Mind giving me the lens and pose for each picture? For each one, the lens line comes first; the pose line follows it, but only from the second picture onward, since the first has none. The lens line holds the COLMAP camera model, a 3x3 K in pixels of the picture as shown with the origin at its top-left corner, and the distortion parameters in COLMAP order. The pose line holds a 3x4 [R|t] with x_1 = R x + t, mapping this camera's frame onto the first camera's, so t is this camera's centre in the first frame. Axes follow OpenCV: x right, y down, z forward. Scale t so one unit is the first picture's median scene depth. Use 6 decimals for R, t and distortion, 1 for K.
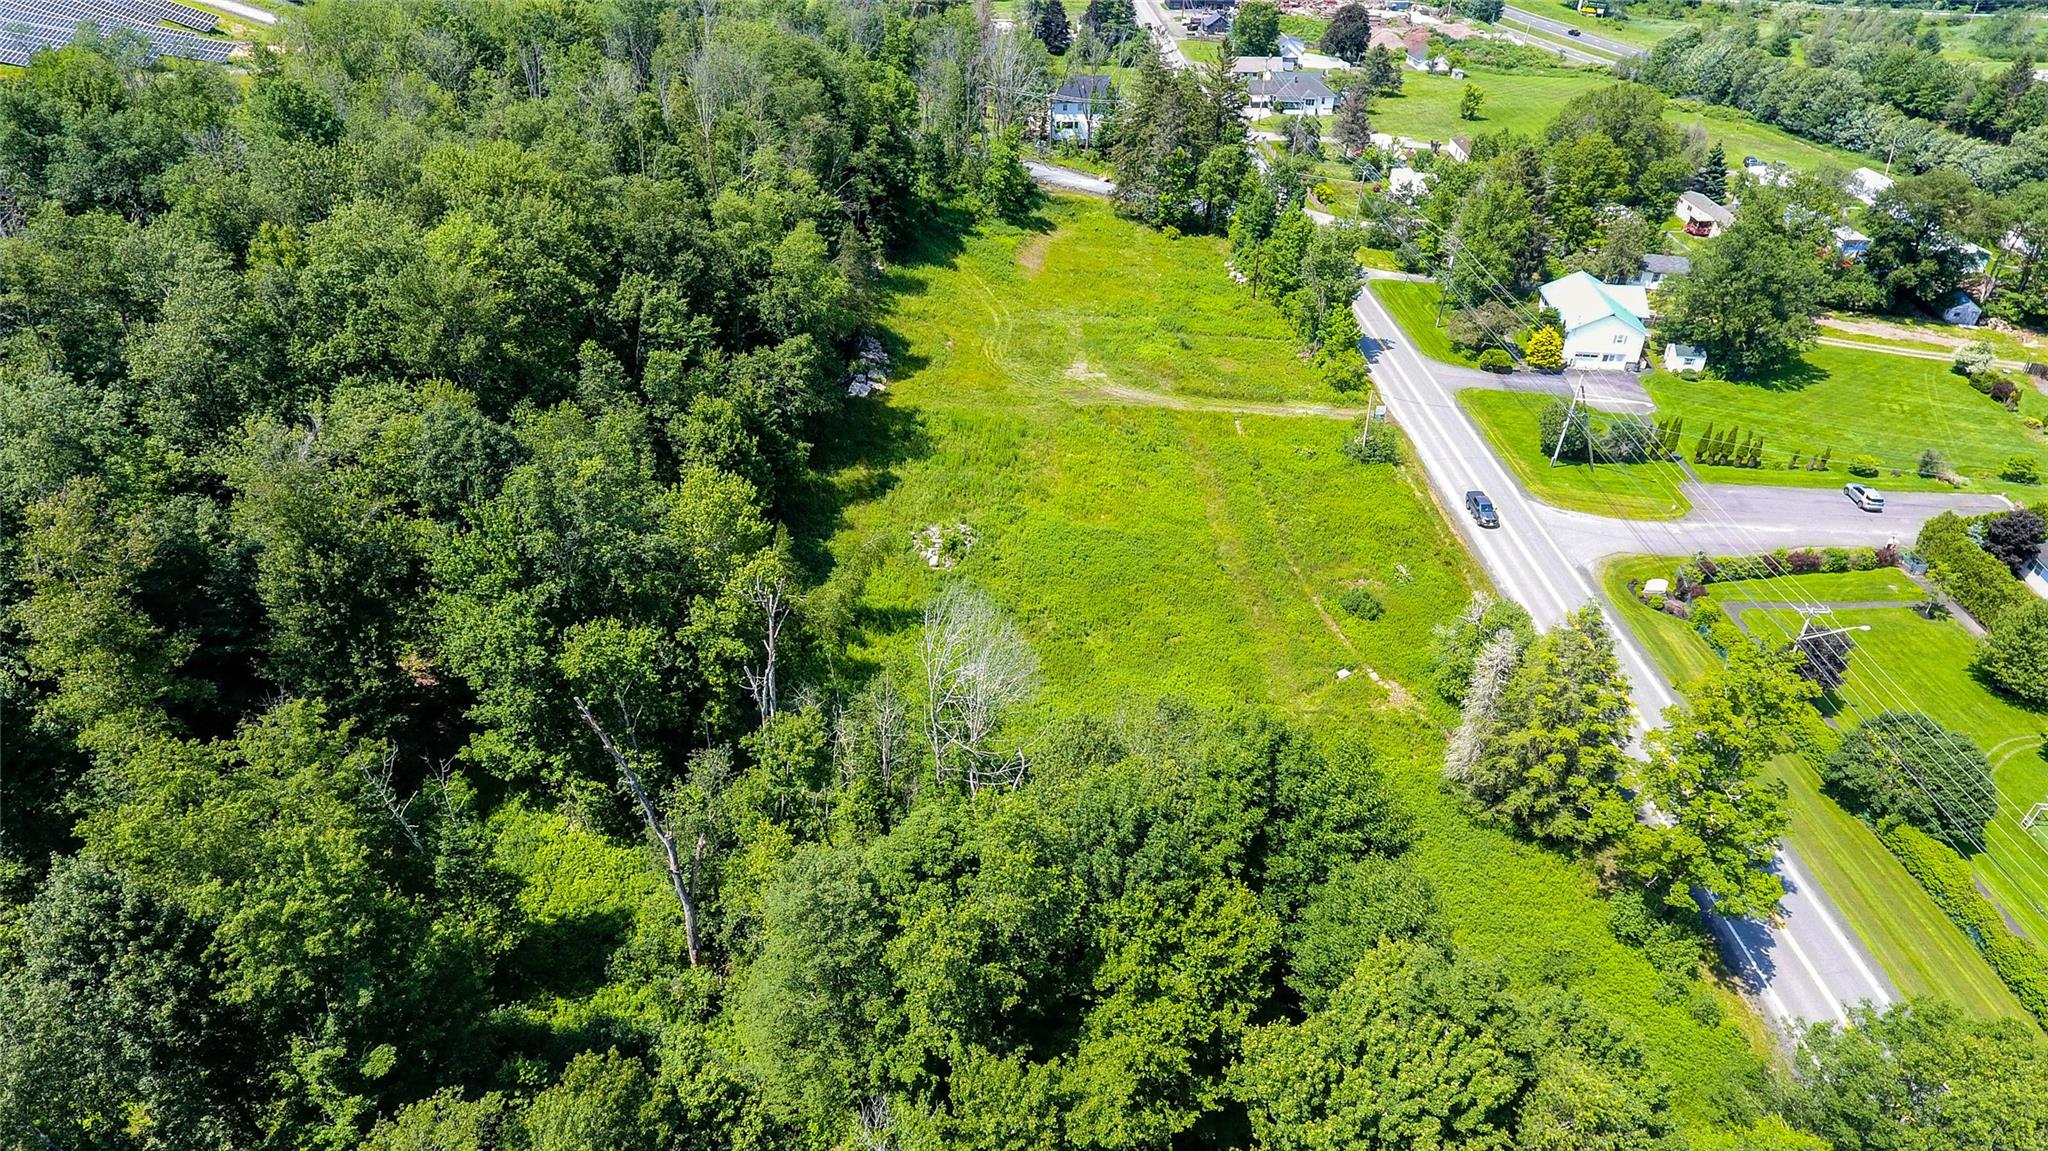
lens RADIAL K [[1246.6, 0, 1024.0], [0, 1246.6, 575.5], [0, 0, 1]] dist [-0.005499, -0.001889]
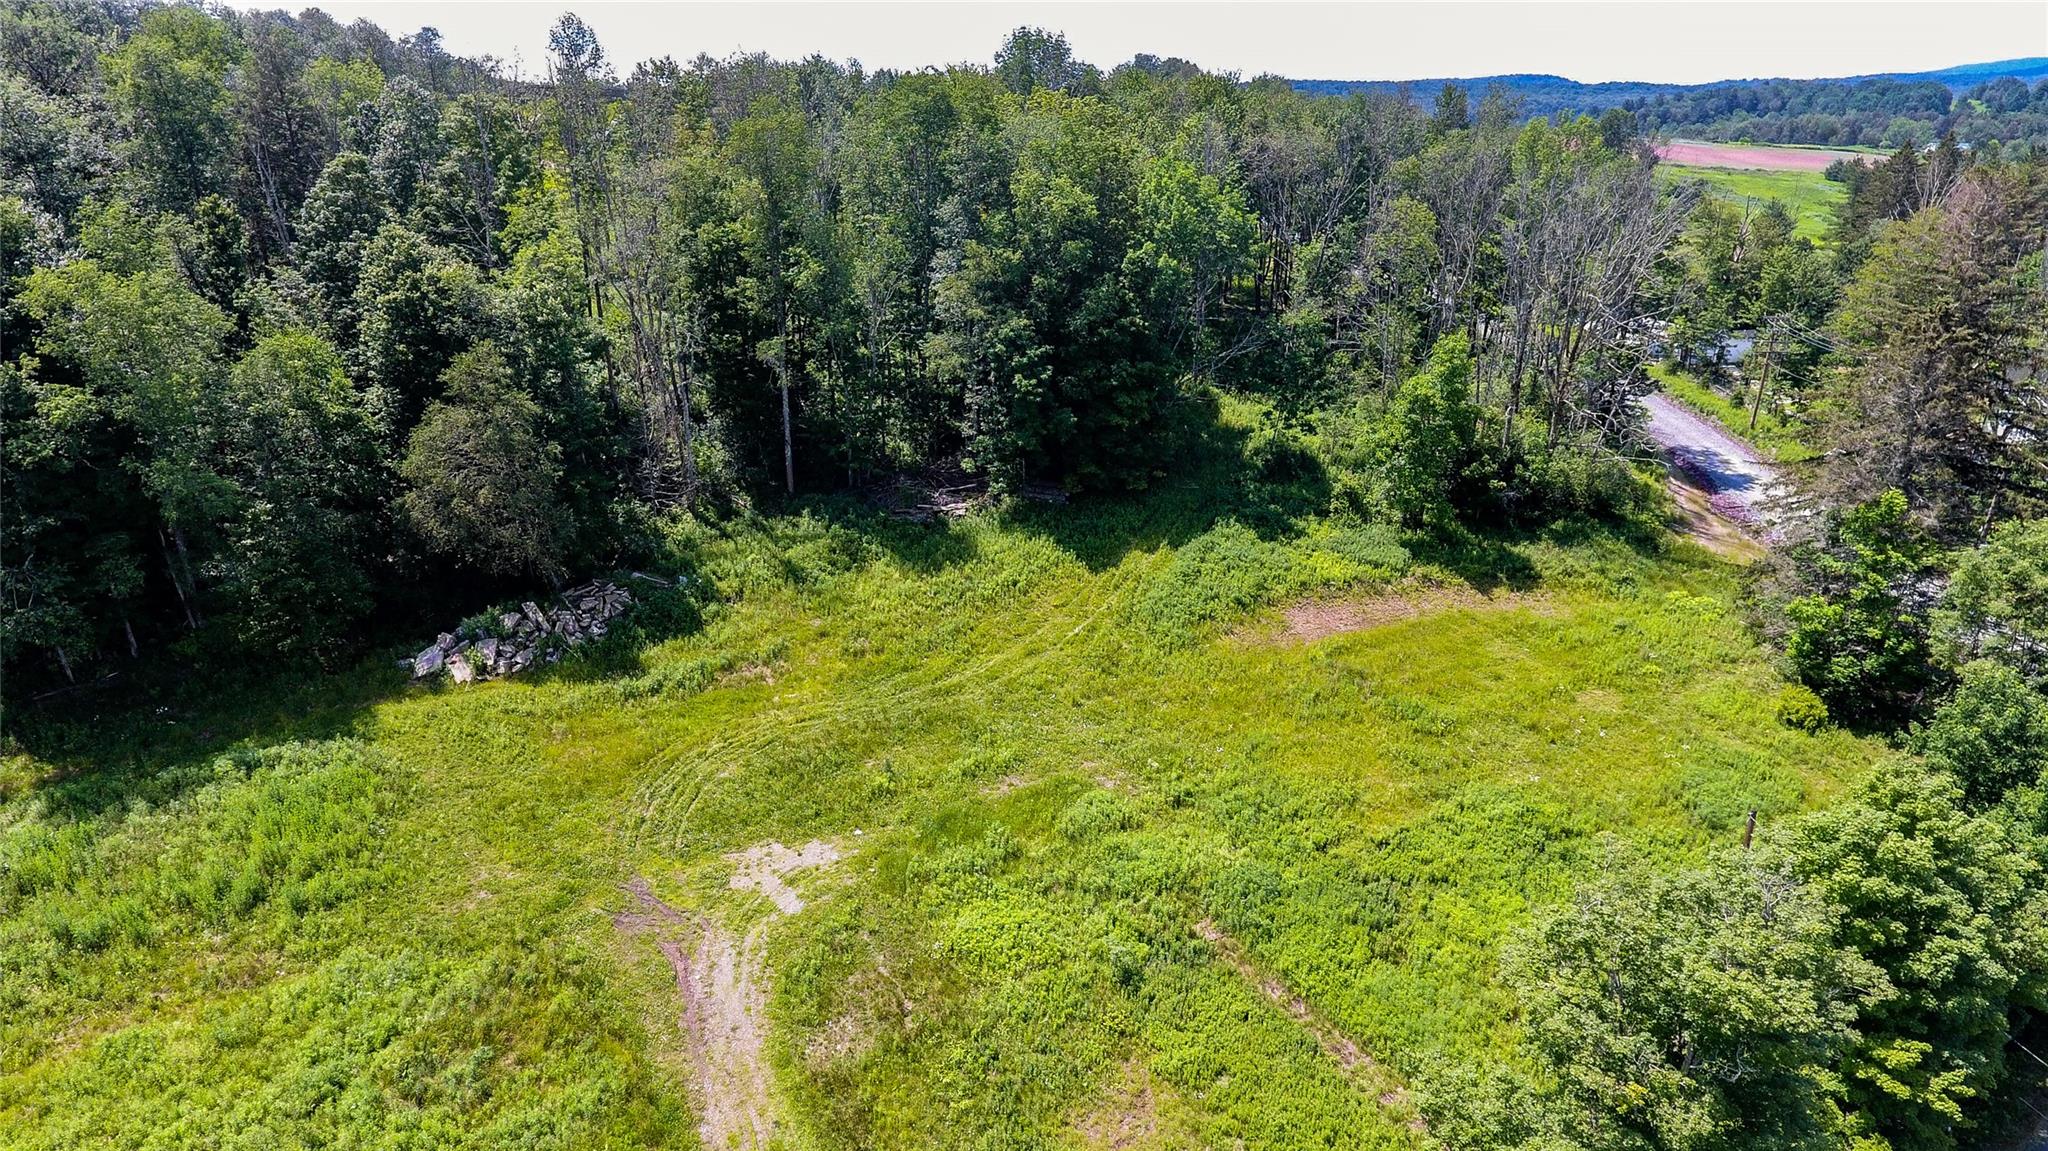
lens RADIAL K [[1246.6, 0, 1024.0], [0, 1246.6, 575.5], [0, 0, 1]] dist [-0.005499, -0.001889]
pose [[0.523005, 0.316249, -0.791488, 0.322106], [-0.465159, 0.884039, 0.045858, -0.270624], [0.714208, 0.344184, 0.609462, 0.751566]]
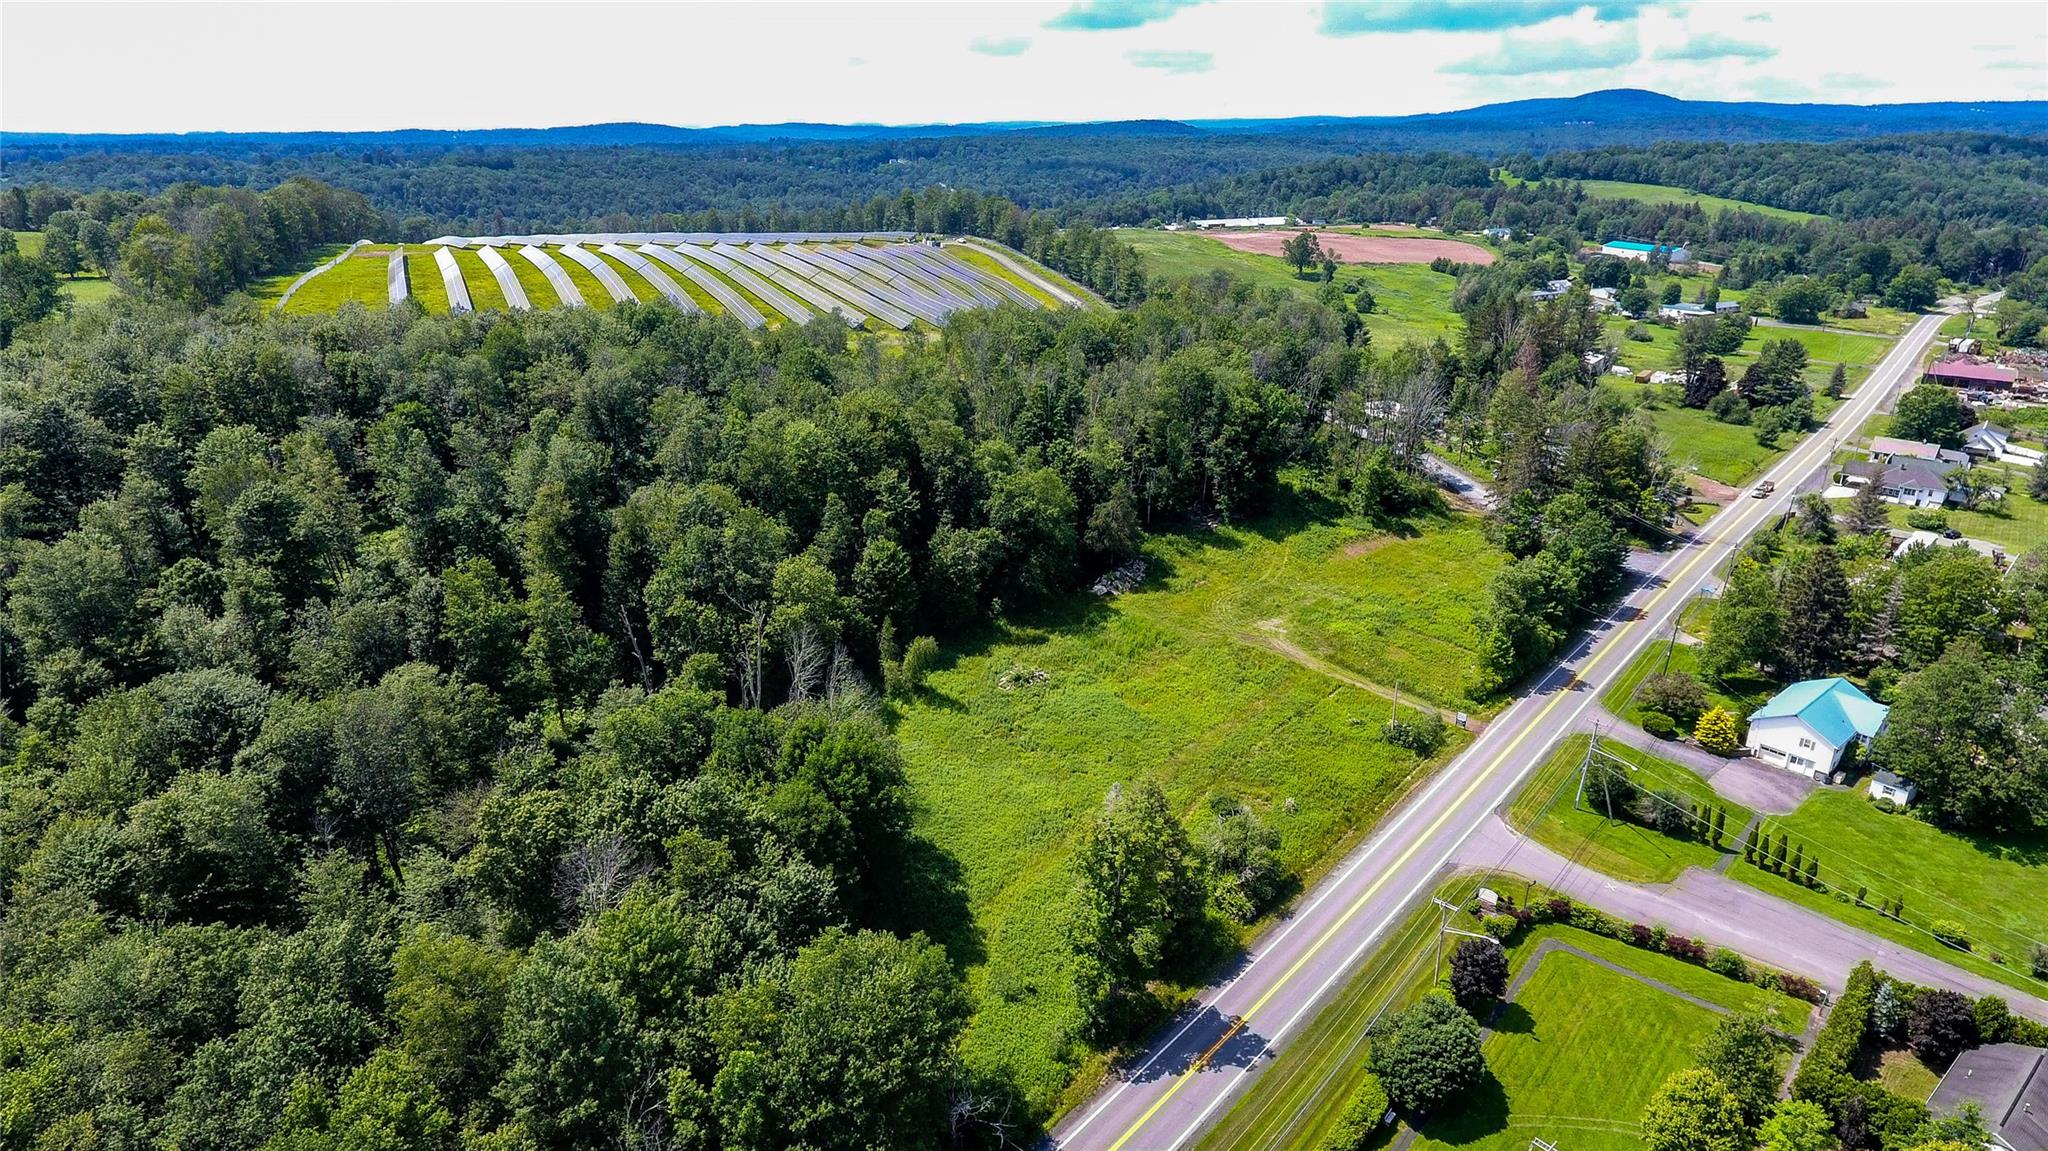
lens RADIAL K [[1246.6, 0, 1024.0], [0, 1246.6, 575.5], [0, 0, 1]] dist [-0.005499, -0.001889]
pose [[0.735652, 0.226652, -0.638315, 0.623190], [-0.358821, 0.929670, -0.083433, -0.012268], [0.574512, 0.290418, 0.765241, -0.130261]]
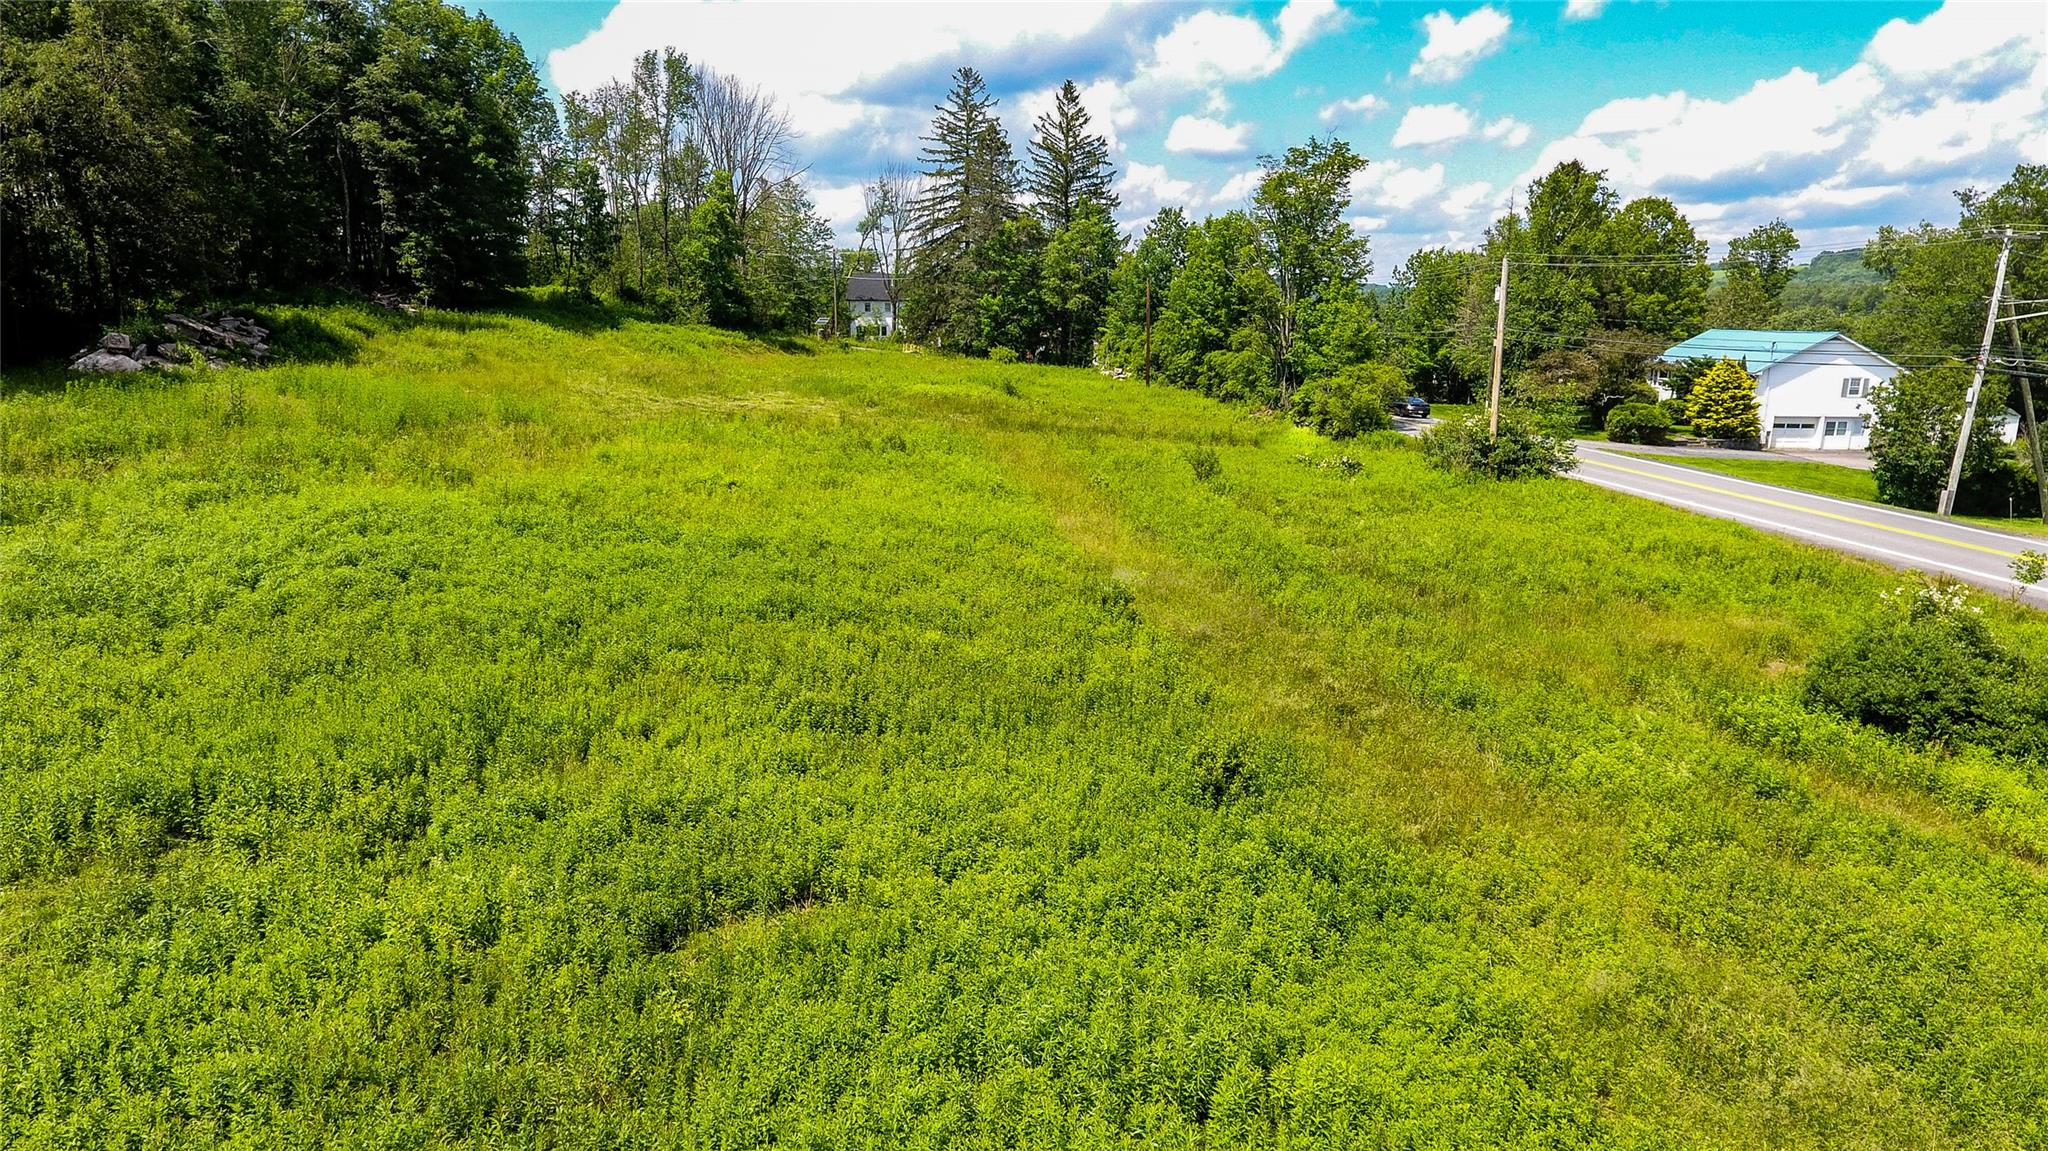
lens RADIAL K [[1246.6, 0, 1024.0], [0, 1246.6, 575.5], [0, 0, 1]] dist [-0.005499, -0.001889]
pose [[0.995711, -0.028428, 0.088041, 0.087944], [0.056621, 0.939839, -0.336894, 0.038719], [-0.073167, 0.340434, 0.937417, 0.571254]]
